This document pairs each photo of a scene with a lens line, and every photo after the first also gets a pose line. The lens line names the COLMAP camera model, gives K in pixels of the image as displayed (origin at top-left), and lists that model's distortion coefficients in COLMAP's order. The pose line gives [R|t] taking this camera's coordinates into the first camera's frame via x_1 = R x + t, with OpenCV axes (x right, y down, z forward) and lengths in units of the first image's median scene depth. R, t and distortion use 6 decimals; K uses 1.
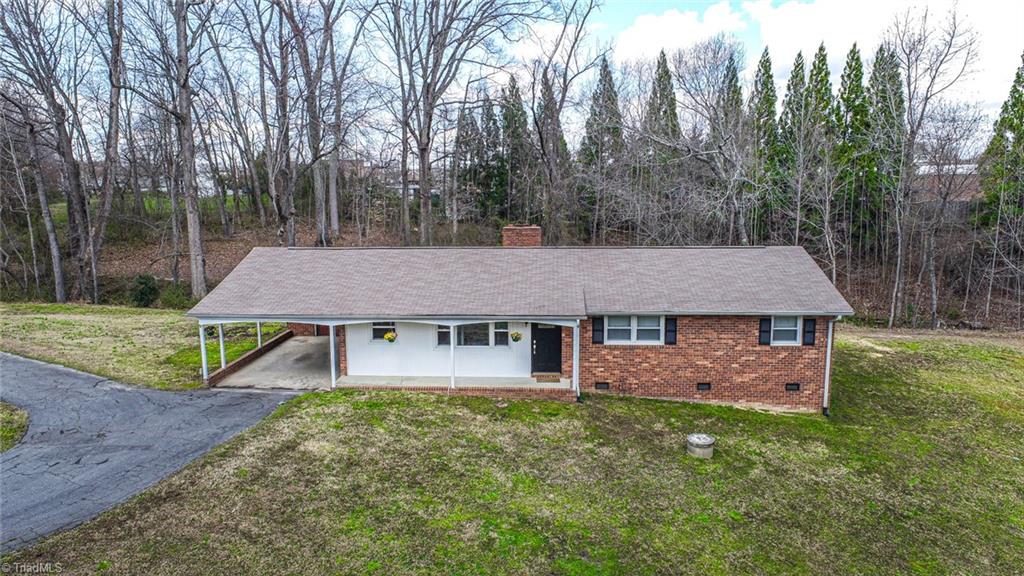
lens RADIAL K [[699.1, 0, 509.2], [0, 699.1, 292.2], [0, 0, 1]] dist [-0.018099, 0.010467]
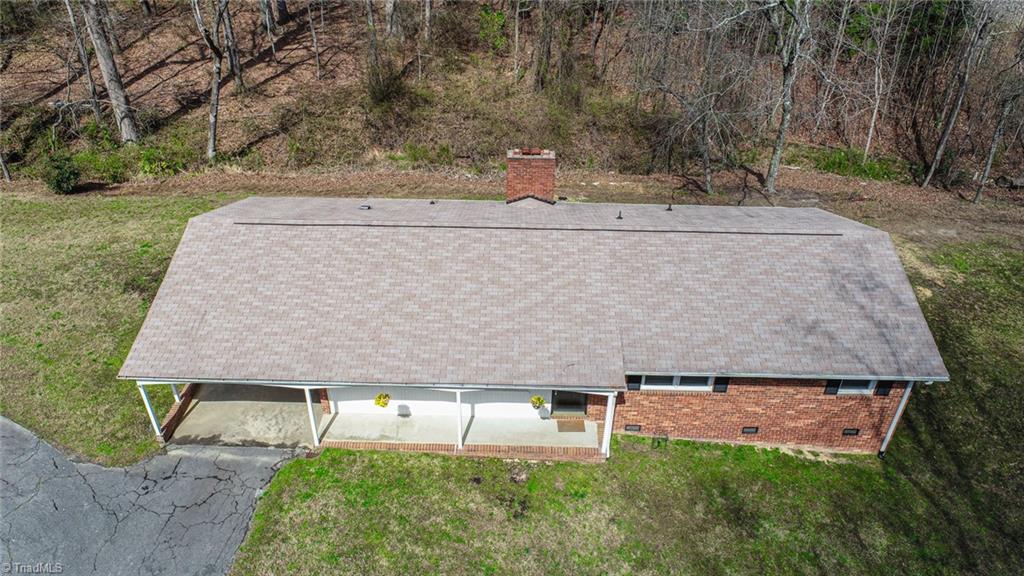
lens RADIAL K [[699.1, 0, 509.9], [0, 699.1, 285.5], [0, 0, 1]] dist [-0.018099, 0.010467]
pose [[0.998966, -0.005194, 0.045167, -0.056562], [-0.014116, 0.908918, 0.416737, -0.385023], [-0.043217, -0.416944, 0.907904, 0.306104]]
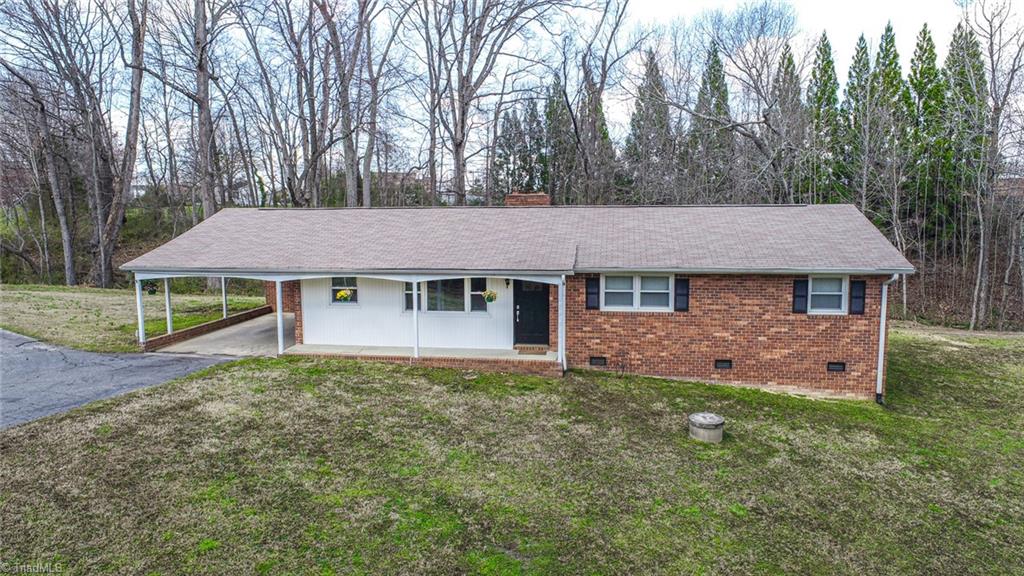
lens RADIAL K [[699.1, 0, 510.9], [0, 699.1, 286.2], [0, 0, 1]] dist [-0.018099, 0.010467]
pose [[0.995834, 0.012665, -0.090303, 0.105406], [-0.016857, 0.998808, -0.045812, 0.086268], [0.089615, 0.047143, 0.994860, 0.166515]]
